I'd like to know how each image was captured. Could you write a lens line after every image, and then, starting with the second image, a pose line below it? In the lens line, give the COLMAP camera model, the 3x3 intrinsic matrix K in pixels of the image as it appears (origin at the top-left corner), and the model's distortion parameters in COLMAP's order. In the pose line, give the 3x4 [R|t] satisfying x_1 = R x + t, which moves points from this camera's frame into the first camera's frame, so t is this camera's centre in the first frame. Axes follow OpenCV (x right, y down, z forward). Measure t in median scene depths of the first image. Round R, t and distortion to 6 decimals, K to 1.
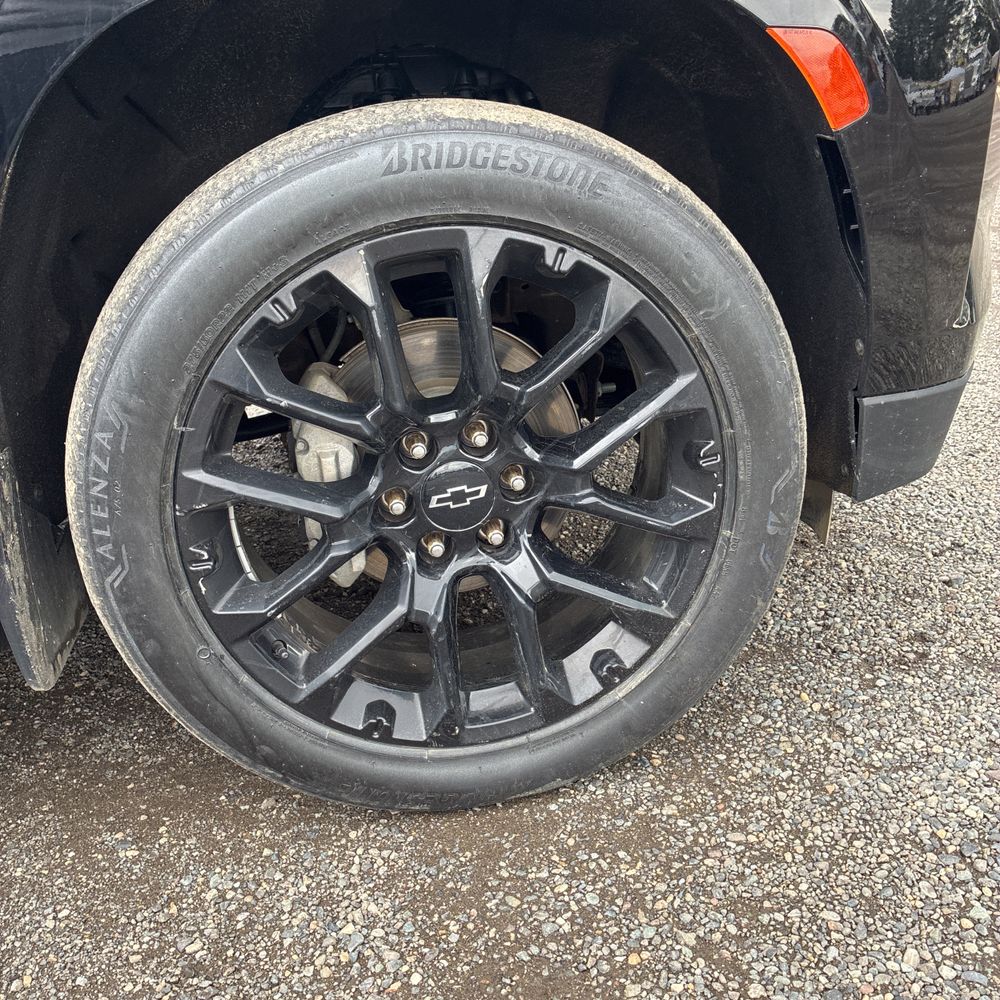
lens RADIAL K [[995.0, 0, 513.6], [0, 995.0, 495.4], [0, 0, 1]] dist [0.015911, -0.001334]
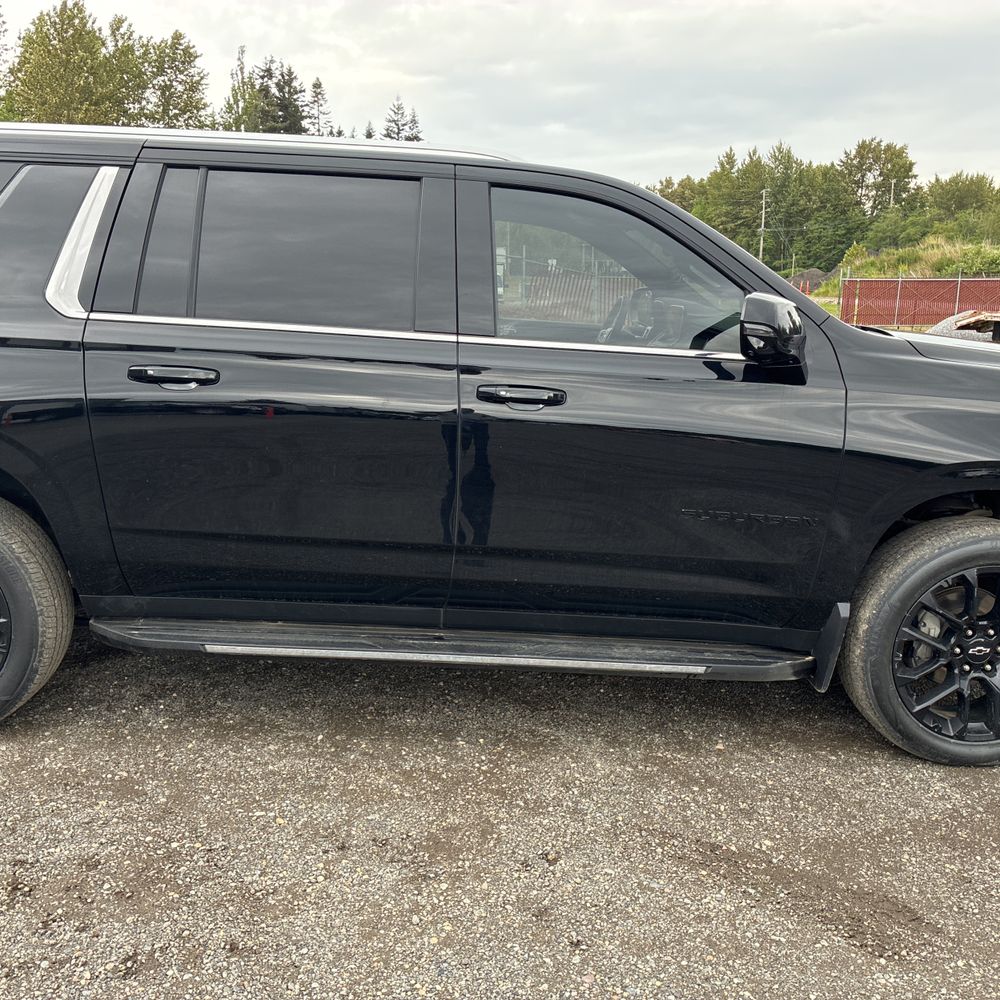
lens RADIAL K [[1014.8, 0, 496.4], [0, 1014.8, 512.2], [0, 0, 1]] dist [0.012152, 0.021262]
pose [[0.979806, 0.153102, -0.128606, -1.111448], [-0.169108, 0.977710, -0.124440, 0.213320], [0.106688, 0.143675, 0.983857, -2.119656]]
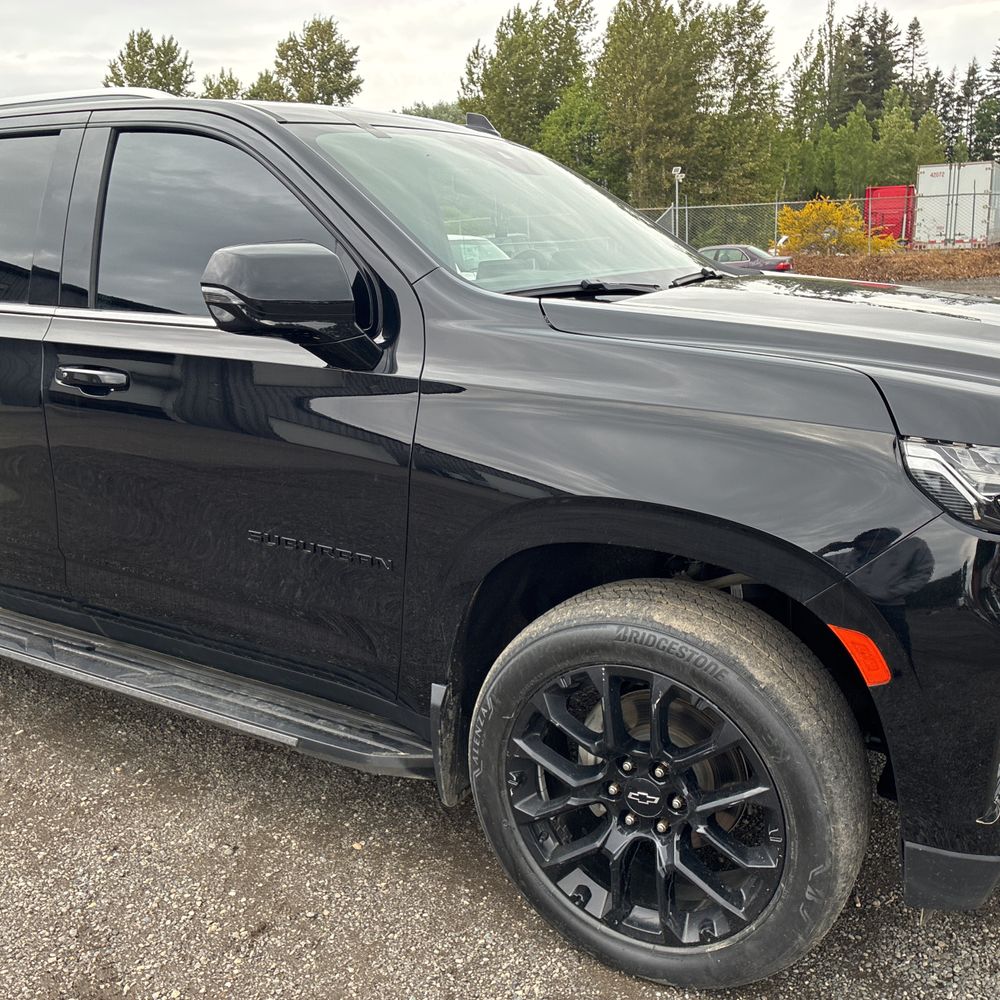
lens RADIAL K [[1016.2, 0, 501.7], [0, 1016.2, 487.7], [0, 0, 1]] dist [0.014206, -0.005096]
pose [[0.760647, 0.219633, -0.610883, 0.750736], [-0.270244, 0.962743, 0.009641, -0.486612], [0.590241, 0.157754, 0.791662, -0.697924]]
